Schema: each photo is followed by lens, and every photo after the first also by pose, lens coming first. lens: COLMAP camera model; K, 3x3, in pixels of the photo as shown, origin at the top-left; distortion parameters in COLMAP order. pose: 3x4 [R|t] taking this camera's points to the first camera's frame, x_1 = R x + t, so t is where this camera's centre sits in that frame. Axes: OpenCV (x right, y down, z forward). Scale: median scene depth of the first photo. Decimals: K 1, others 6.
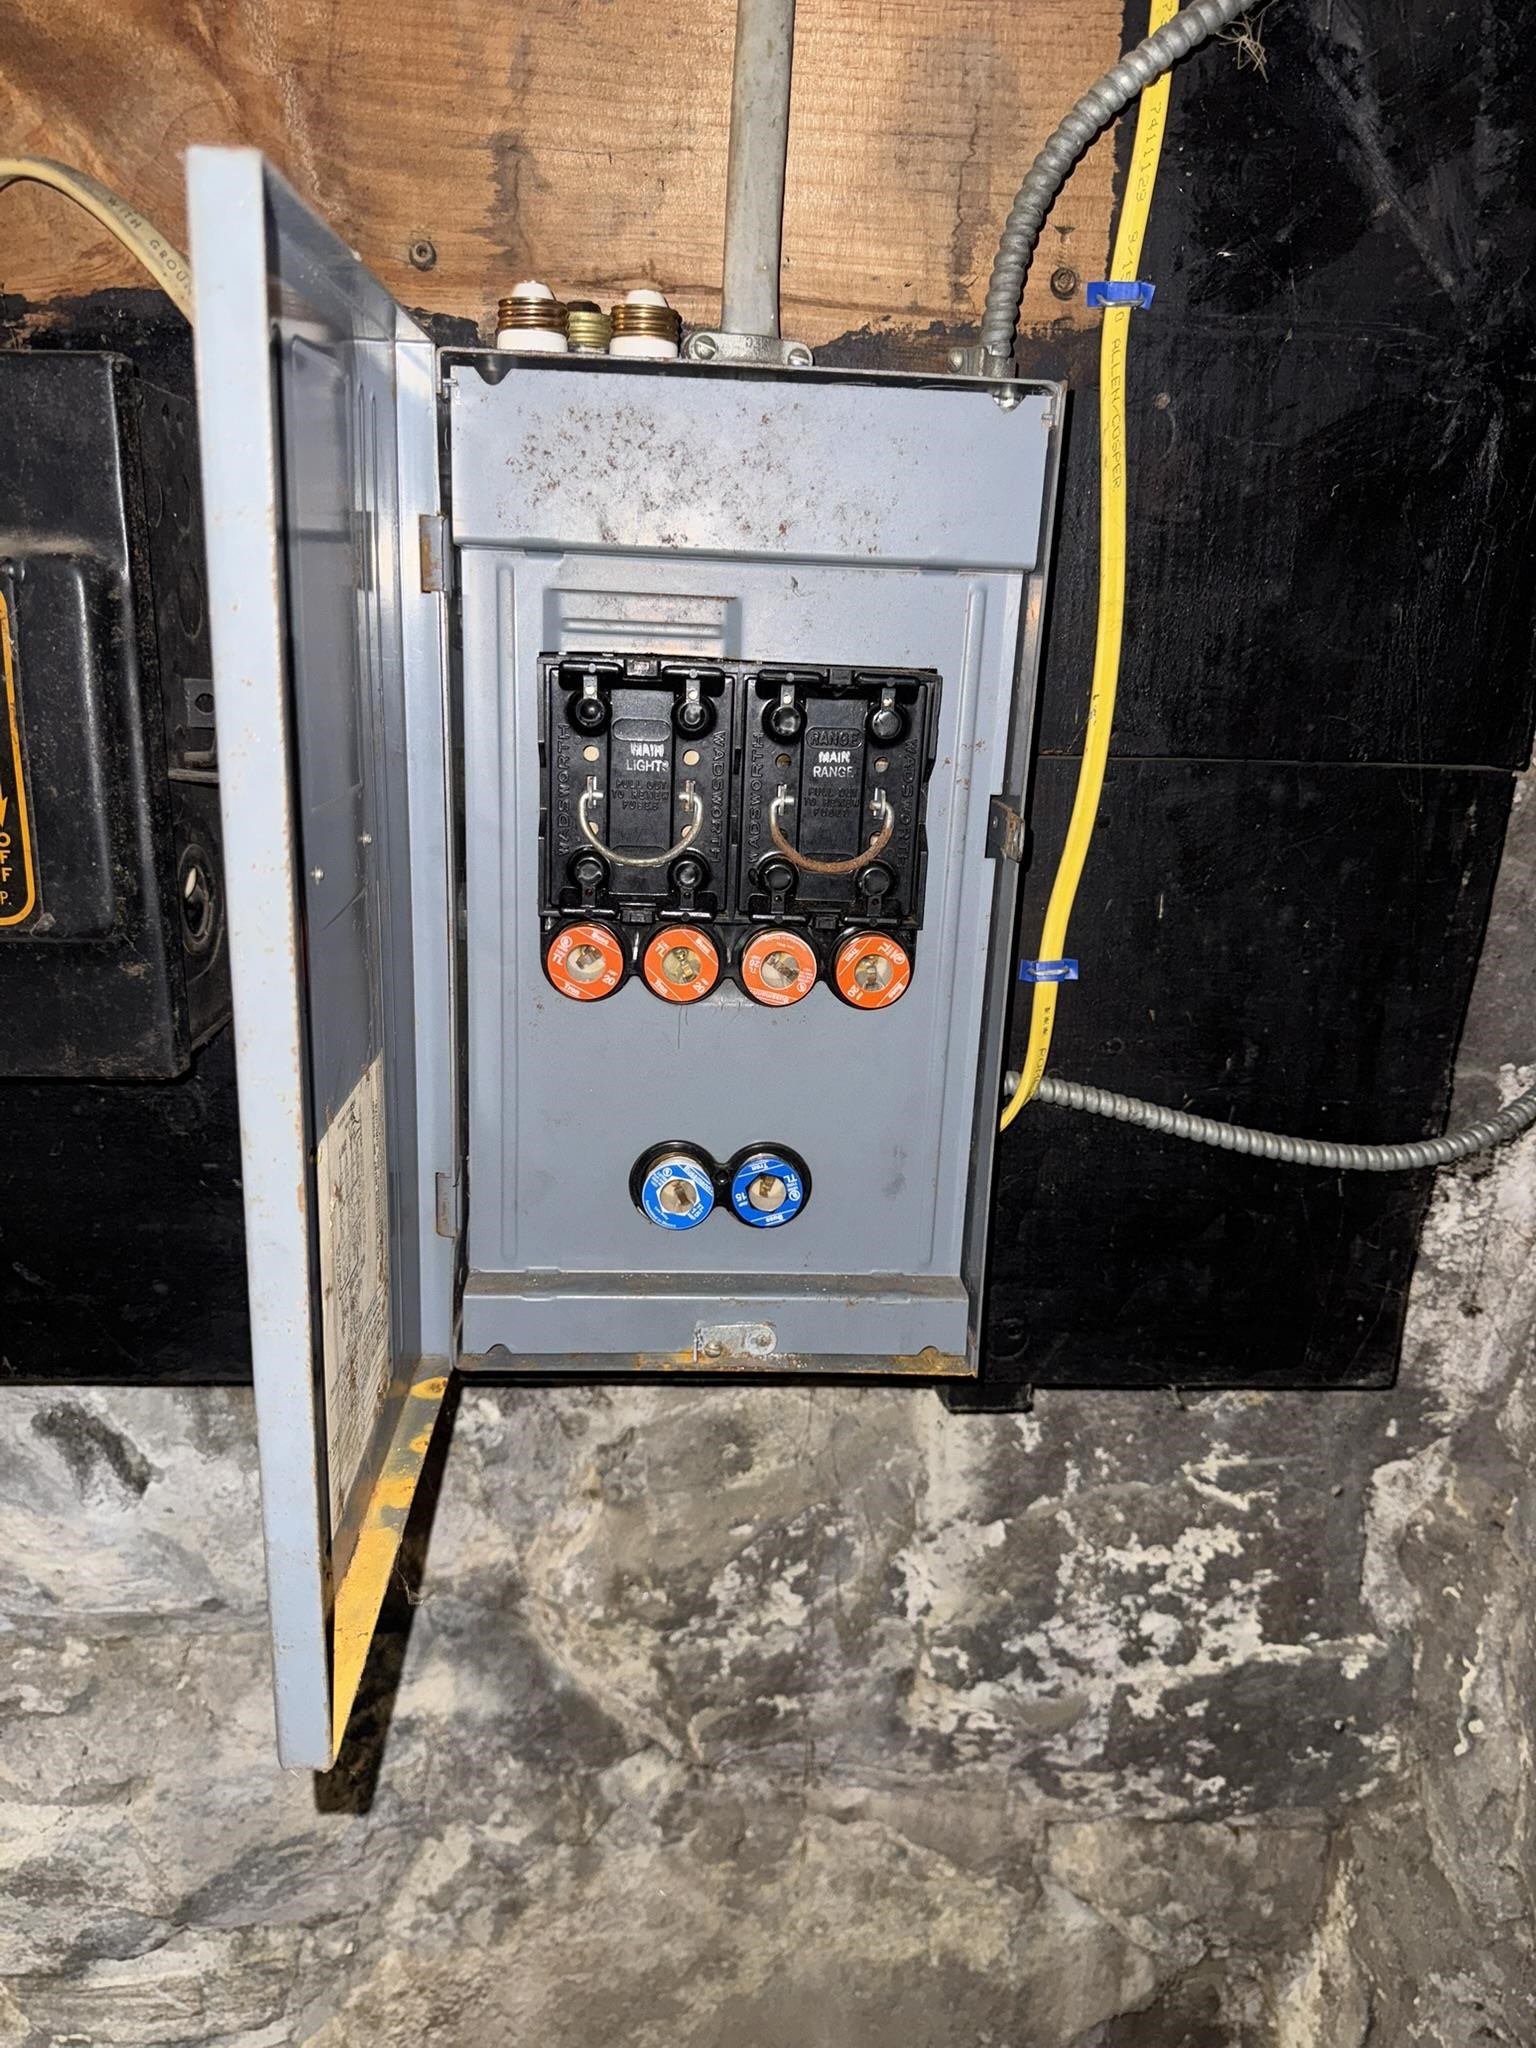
lens RADIAL K [[1580.0, 0, 768.0], [0, 1580.0, 1024.0], [0, 0, 1]] dist [-0.005740, -0.002804]
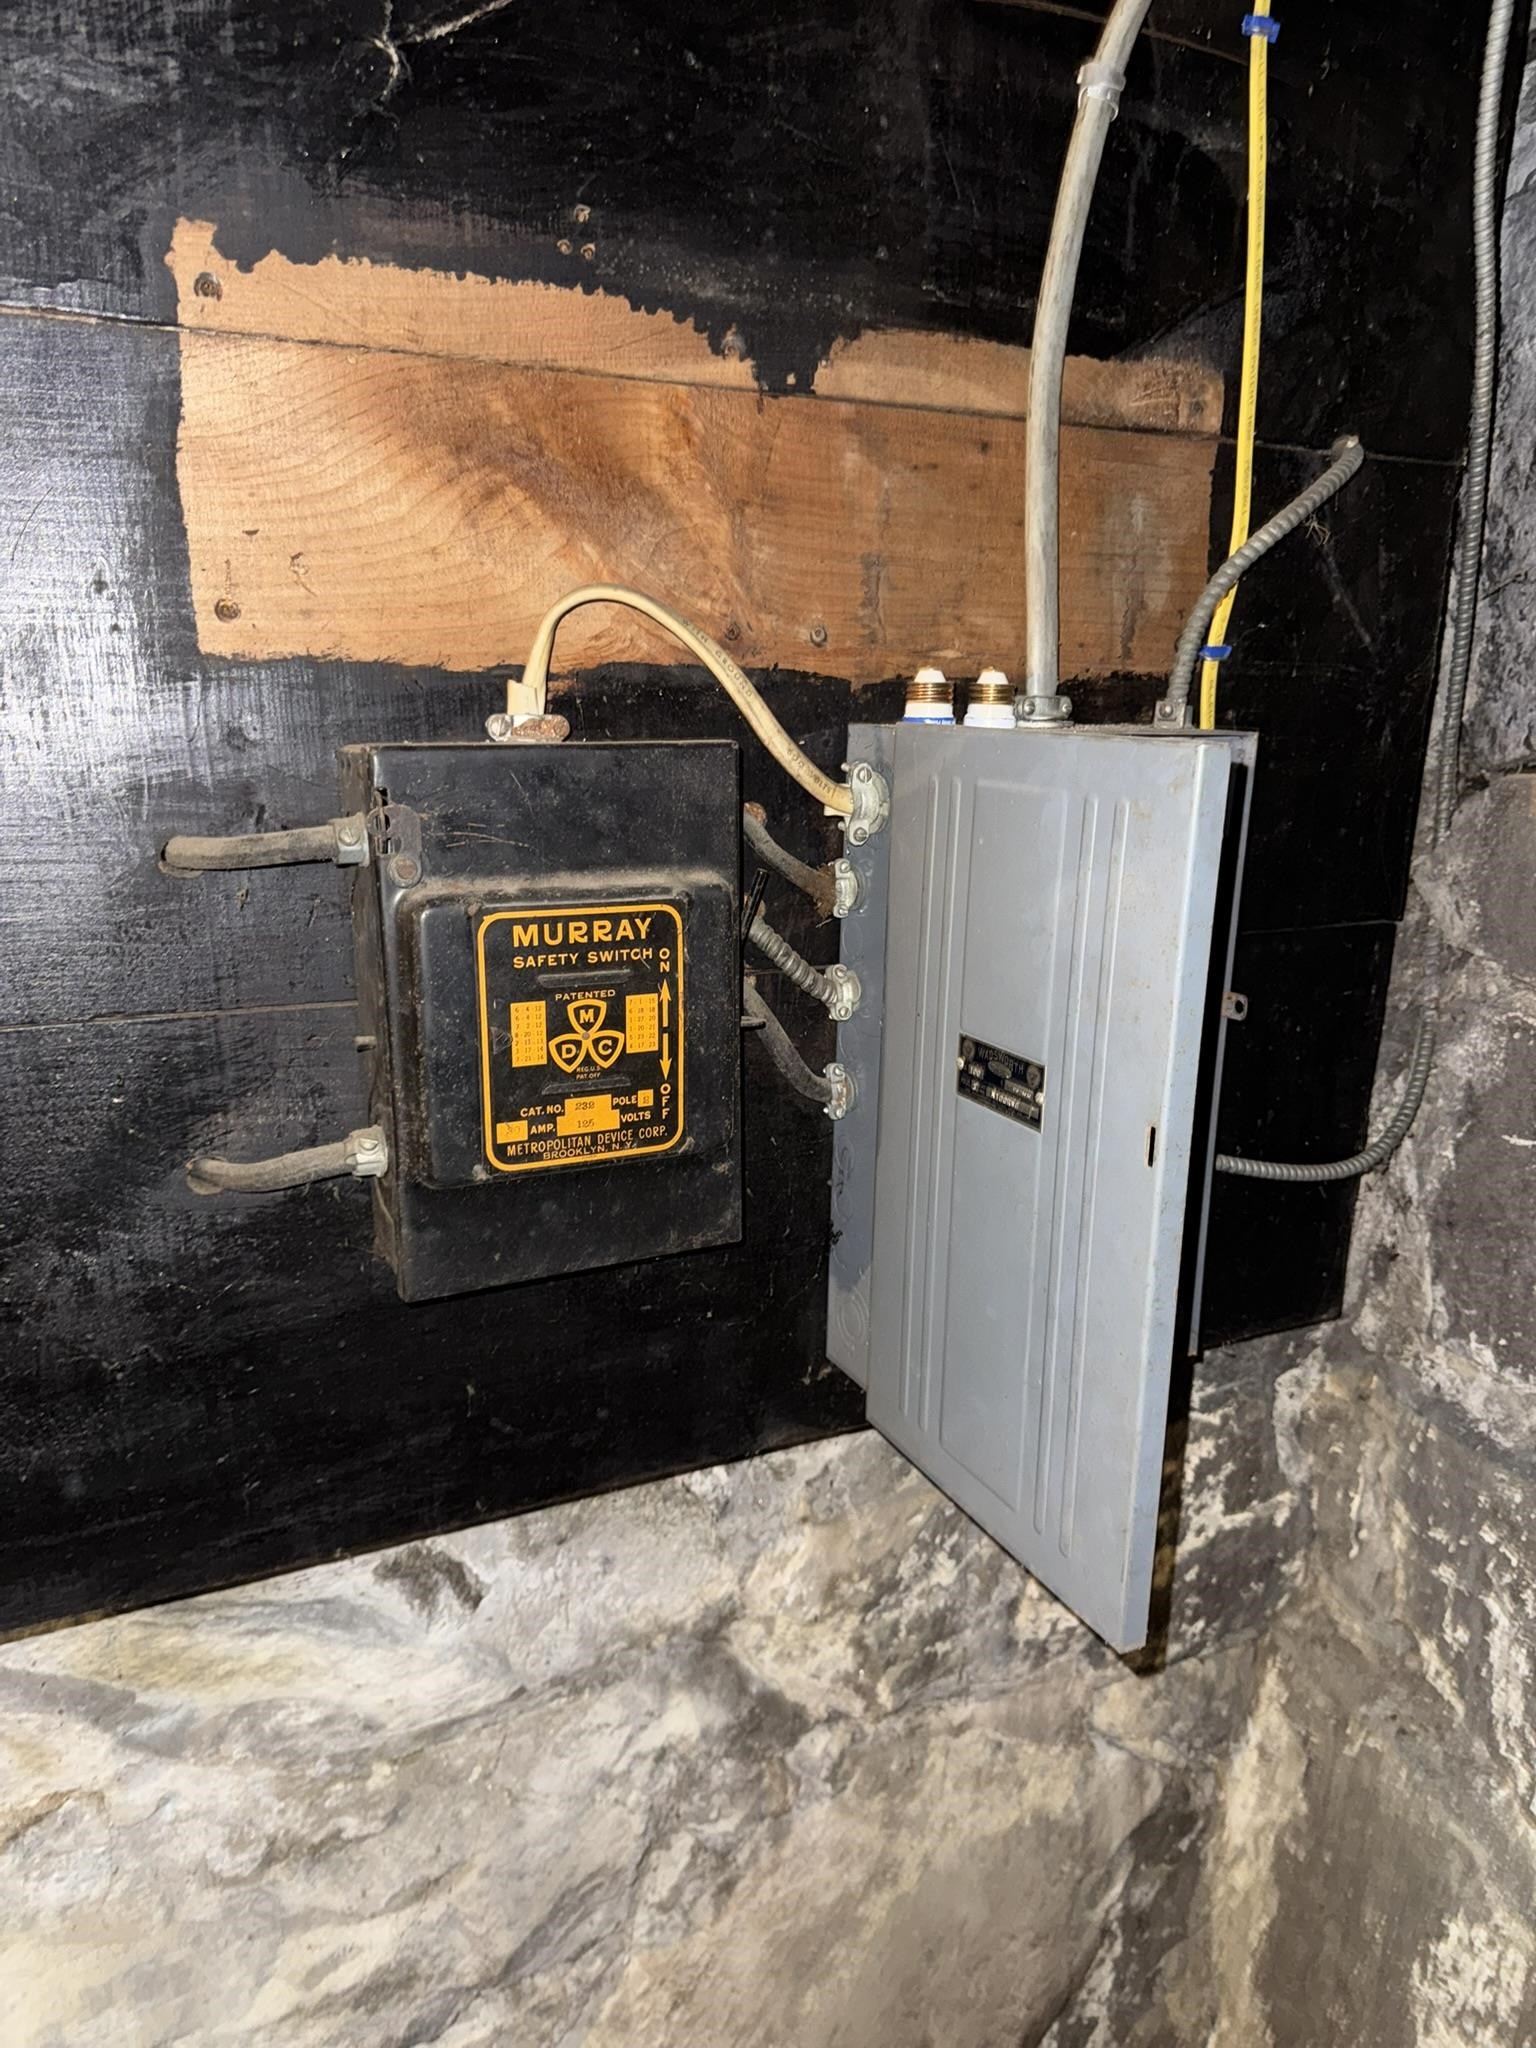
lens RADIAL K [[1596.6, 0, 768.0], [0, 1596.6, 1024.0], [0, 0, 1]] dist [0.032281, -0.055731]
pose [[0.907841, -0.110776, 0.404417, -0.602723], [0.121554, 0.992584, -0.000982, -0.100529], [-0.401309, 0.050050, 0.914574, -0.187804]]
